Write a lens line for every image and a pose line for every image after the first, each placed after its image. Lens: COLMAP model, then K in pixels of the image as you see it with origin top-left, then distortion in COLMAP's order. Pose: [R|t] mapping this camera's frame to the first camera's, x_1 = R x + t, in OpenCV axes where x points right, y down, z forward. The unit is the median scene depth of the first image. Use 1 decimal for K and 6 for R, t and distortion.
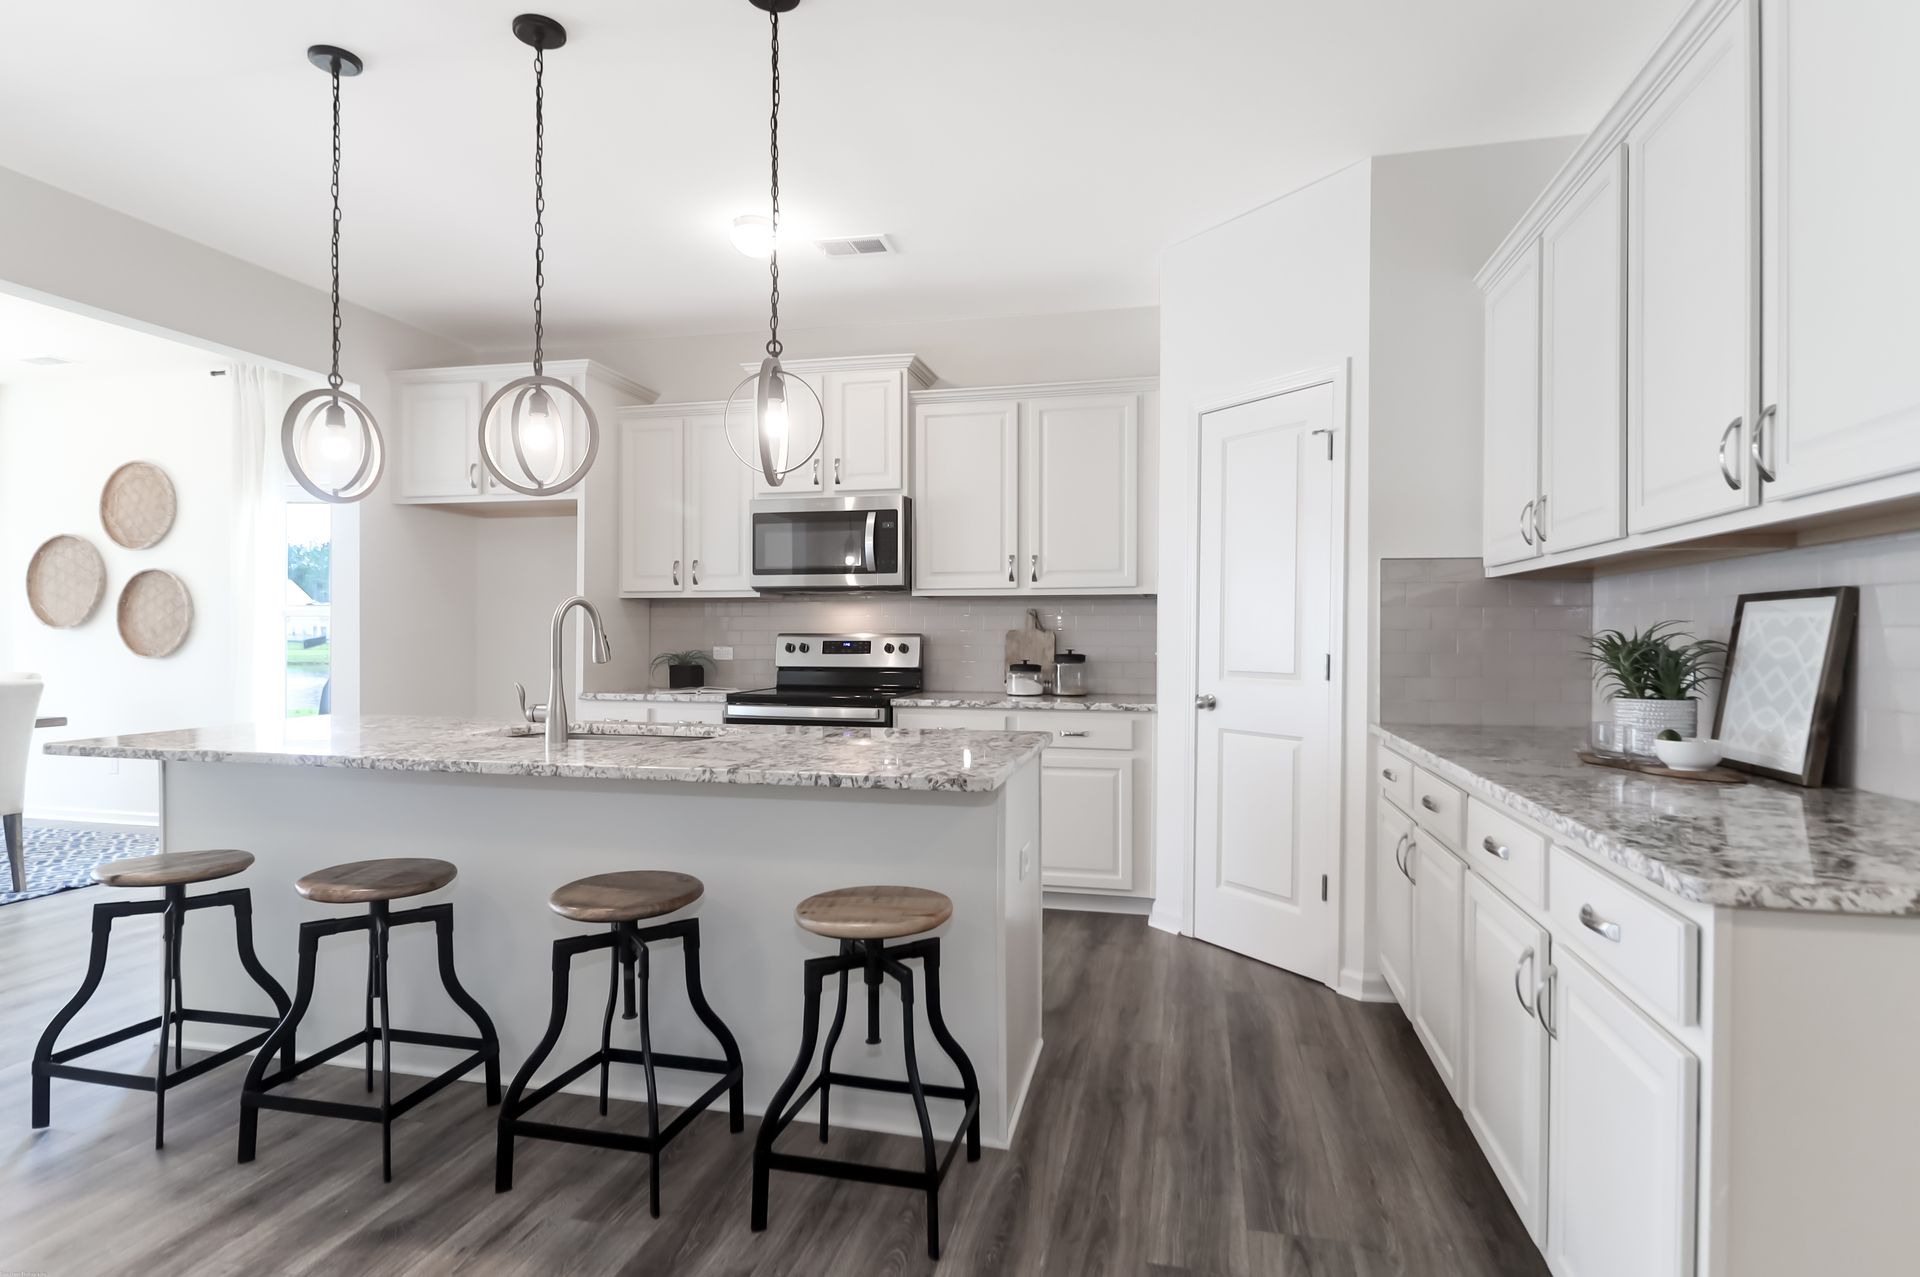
lens RADIAL K [[1008.9, 0, 960.0], [0, 1008.9, 638.5], [0, 0, 1]] dist [-0.000770, -0.000703]
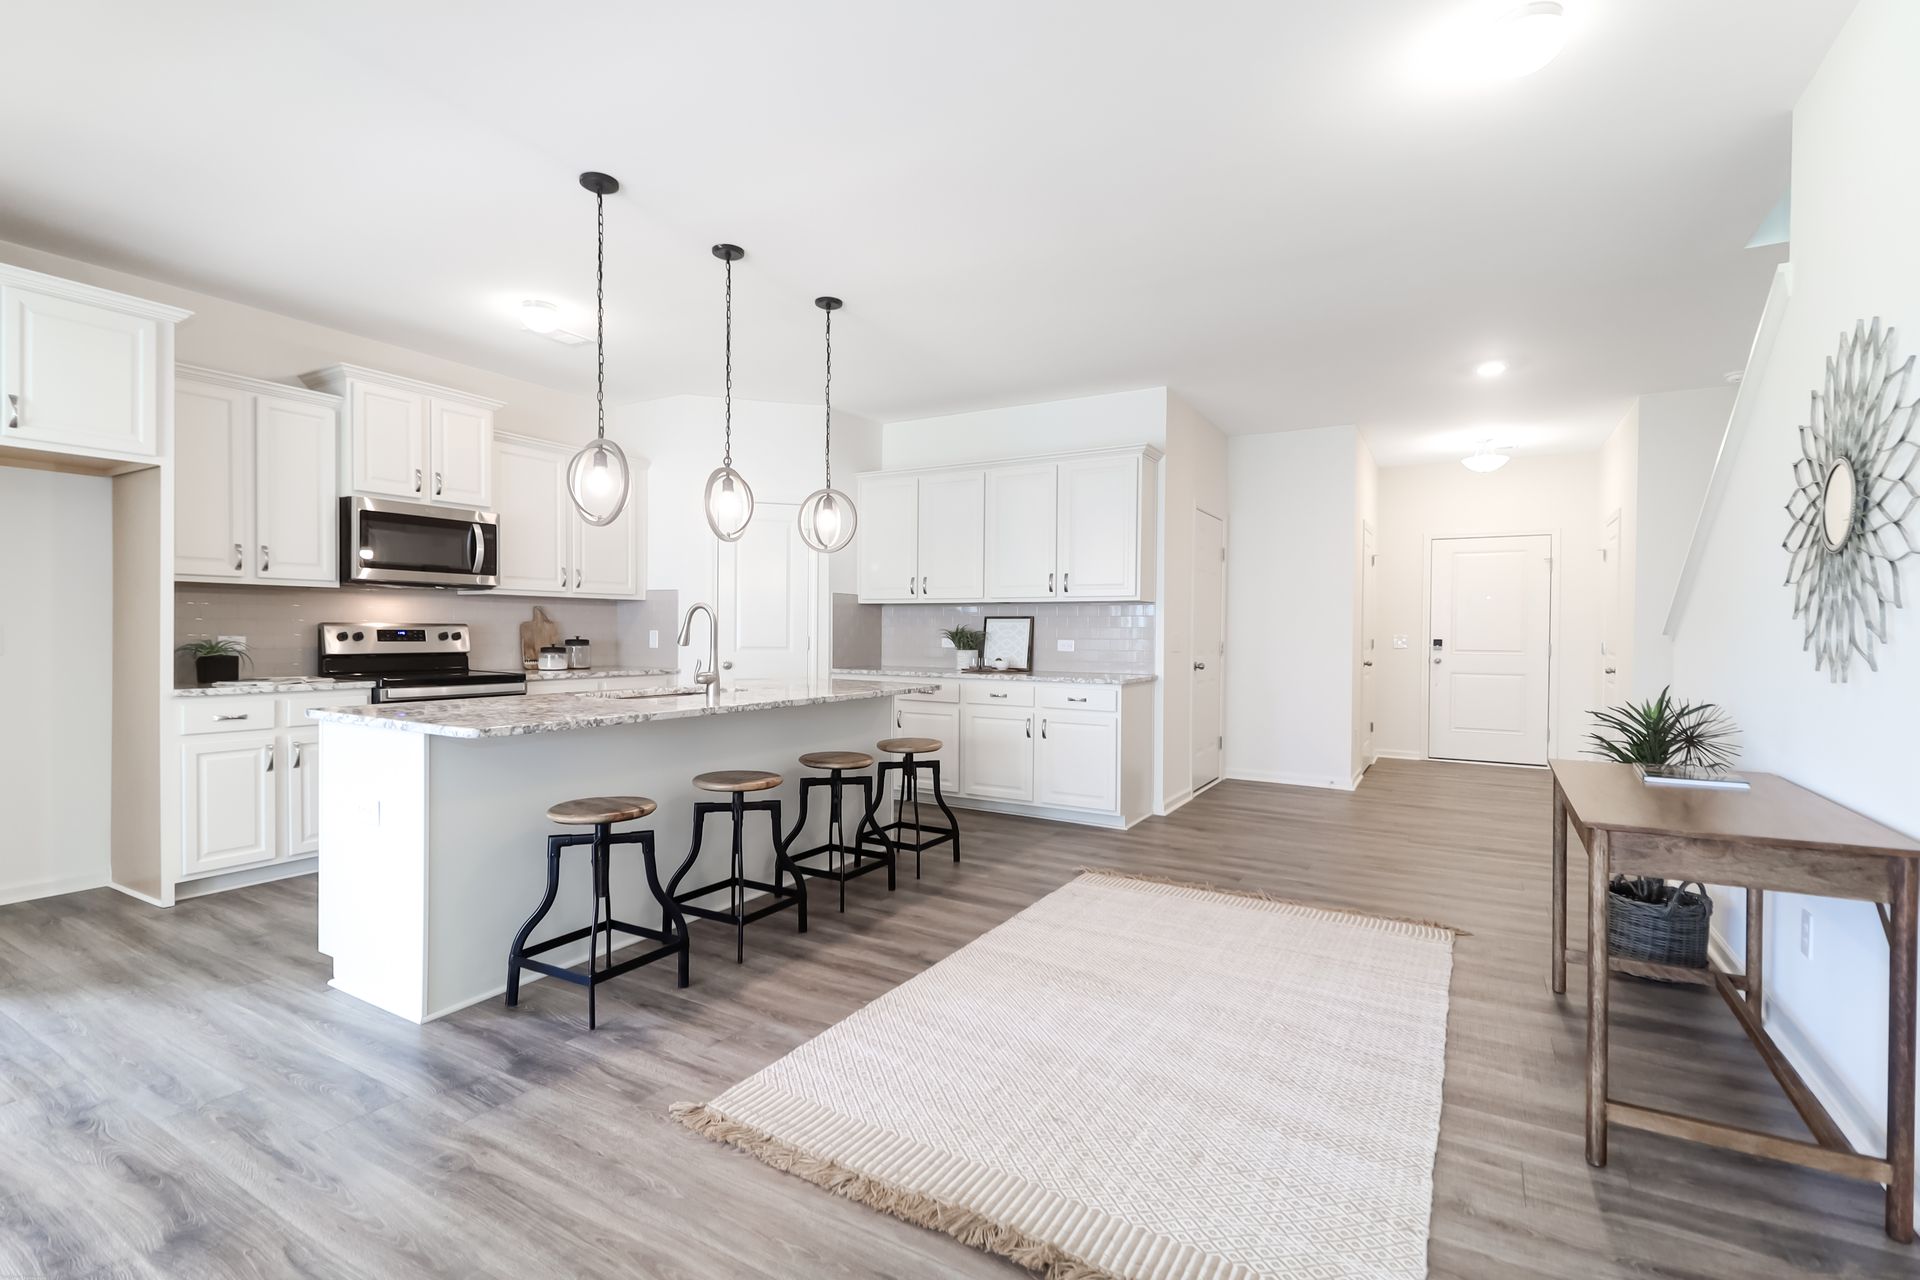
lens RADIAL K [[880.7, 0, 956.2], [0, 880.7, 643.7], [0, 0, 1]] dist [0.019845, -0.013784]
pose [[0.298351, -0.014686, 0.954343, -0.933093], [-0.004348, 0.999850, 0.016746, -0.001508], [-0.954446, -0.009145, 0.298242, 0.130622]]
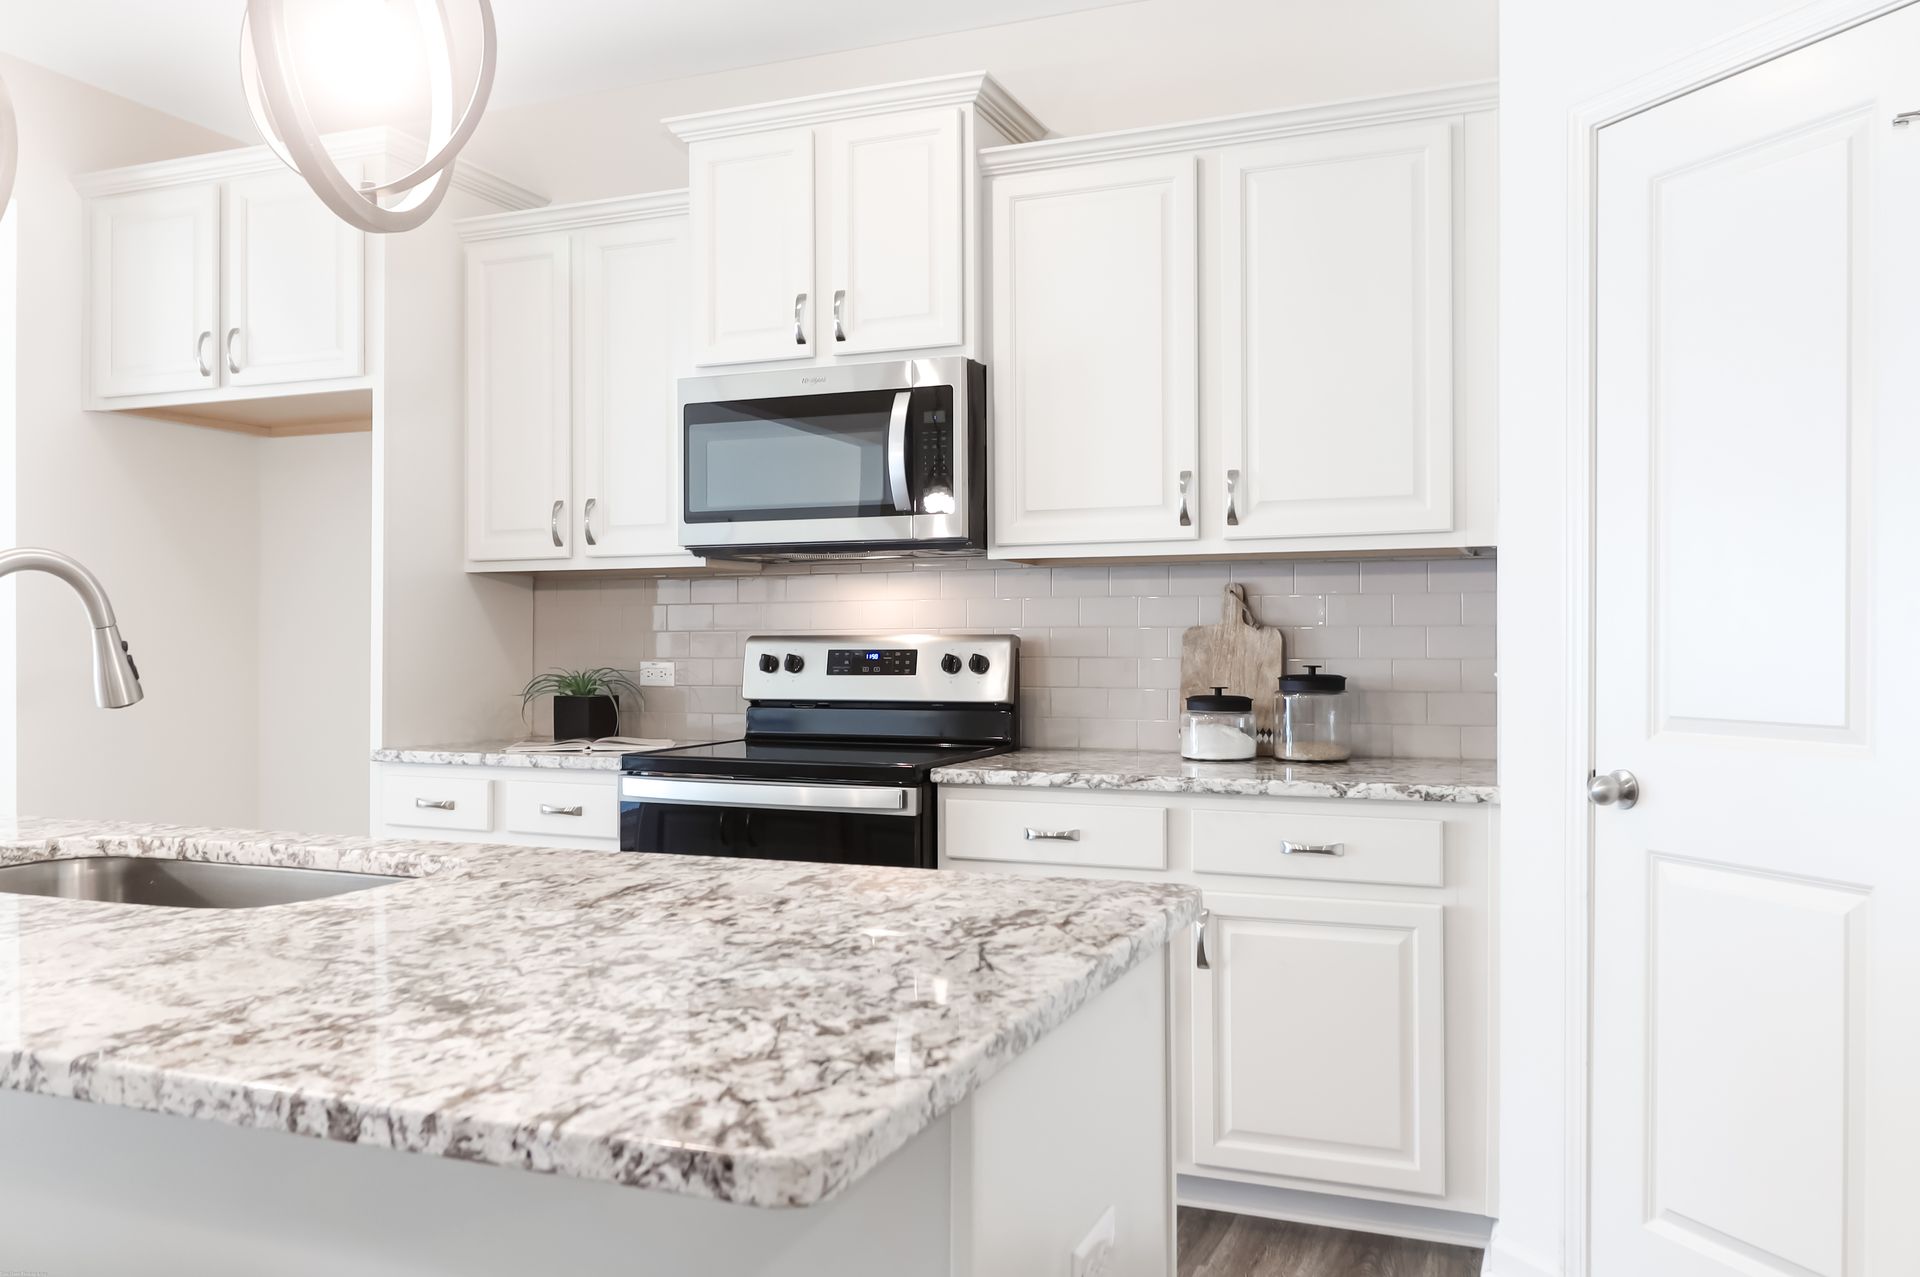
lens RADIAL K [[1505.9, 0, 960.0], [0, 1505.9, 638.5], [0, 0, 1]] dist [-0.001328, -0.003246]
pose [[0.987024, -0.006514, -0.160438, 0.059771], [0.005995, 0.999975, -0.003723, -0.000241], [0.160459, 0.002713, 0.987039, 0.267607]]
